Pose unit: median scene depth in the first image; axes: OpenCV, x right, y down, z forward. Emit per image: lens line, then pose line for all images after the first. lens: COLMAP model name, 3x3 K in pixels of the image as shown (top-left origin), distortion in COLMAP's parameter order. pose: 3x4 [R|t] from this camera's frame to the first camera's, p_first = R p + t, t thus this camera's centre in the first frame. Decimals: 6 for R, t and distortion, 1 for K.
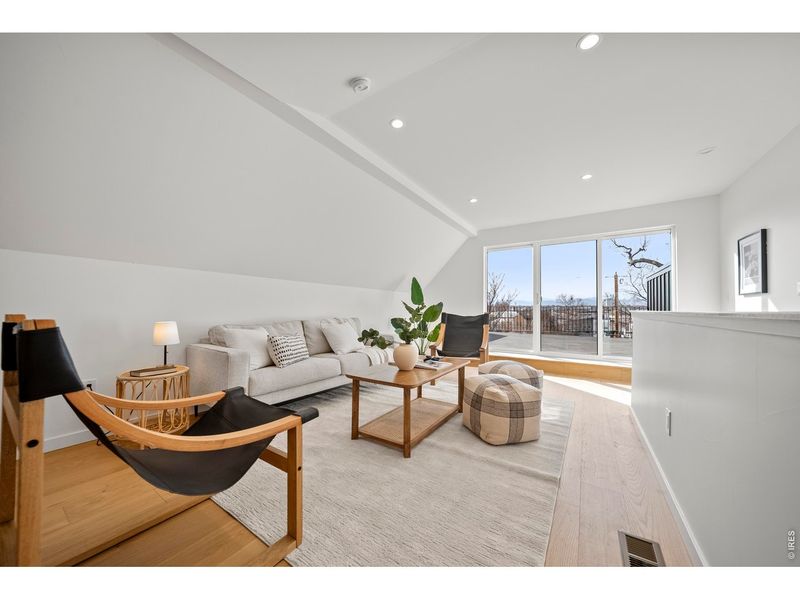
lens RADIAL K [[290.6, 0, 395.2], [0, 290.6, 304.0], [0, 0, 1]] dist [-0.000638, -0.000022]
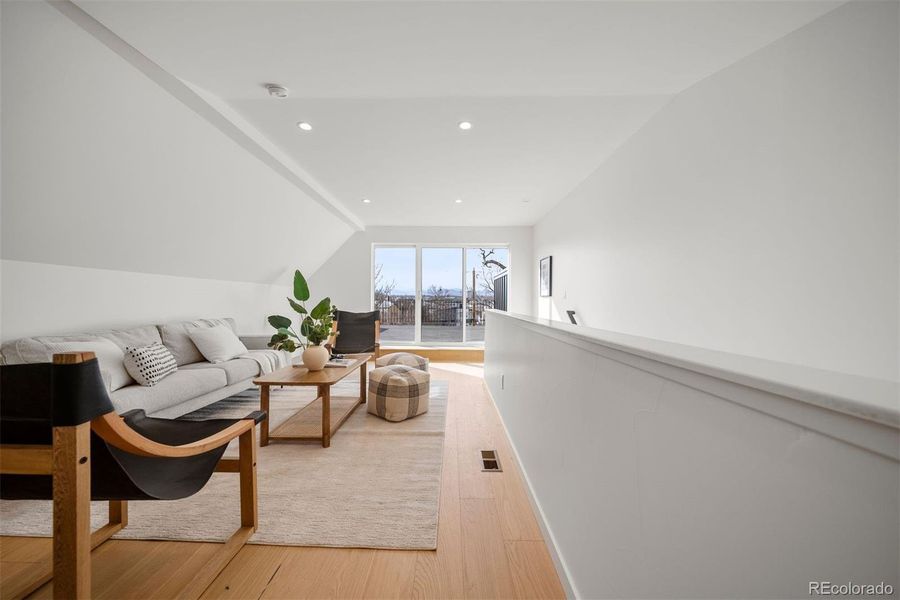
lens RADIAL K [[323.0, 0, 448.1], [0, 323.0, 301.4], [0, 0, 1]] dist [0.000396, 0.000078]
pose [[0.840535, -0.002591, 0.541751, -0.160734], [-0.011882, 0.999660, 0.023216, -0.043518], [-0.541627, -0.025951, 0.840218, -0.187958]]
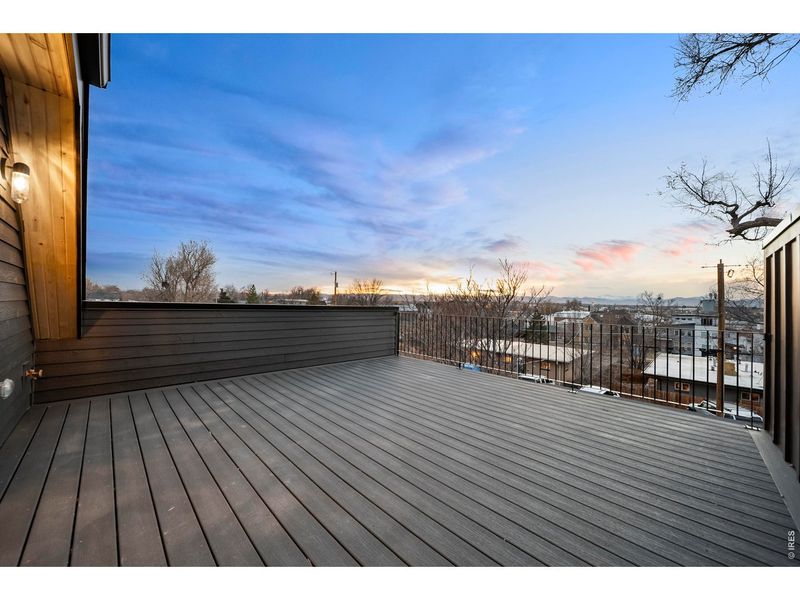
lens RADIAL K [[290.6, 0, 395.2], [0, 290.6, 304.0], [0, 0, 1]] dist [-0.000638, -0.000022]
pose [[0.977902, 0.026547, -0.207370, 1.285049], [-0.023007, 0.999546, 0.019466, -0.005841], [0.207792, -0.014265, 0.978069, 1.411164]]
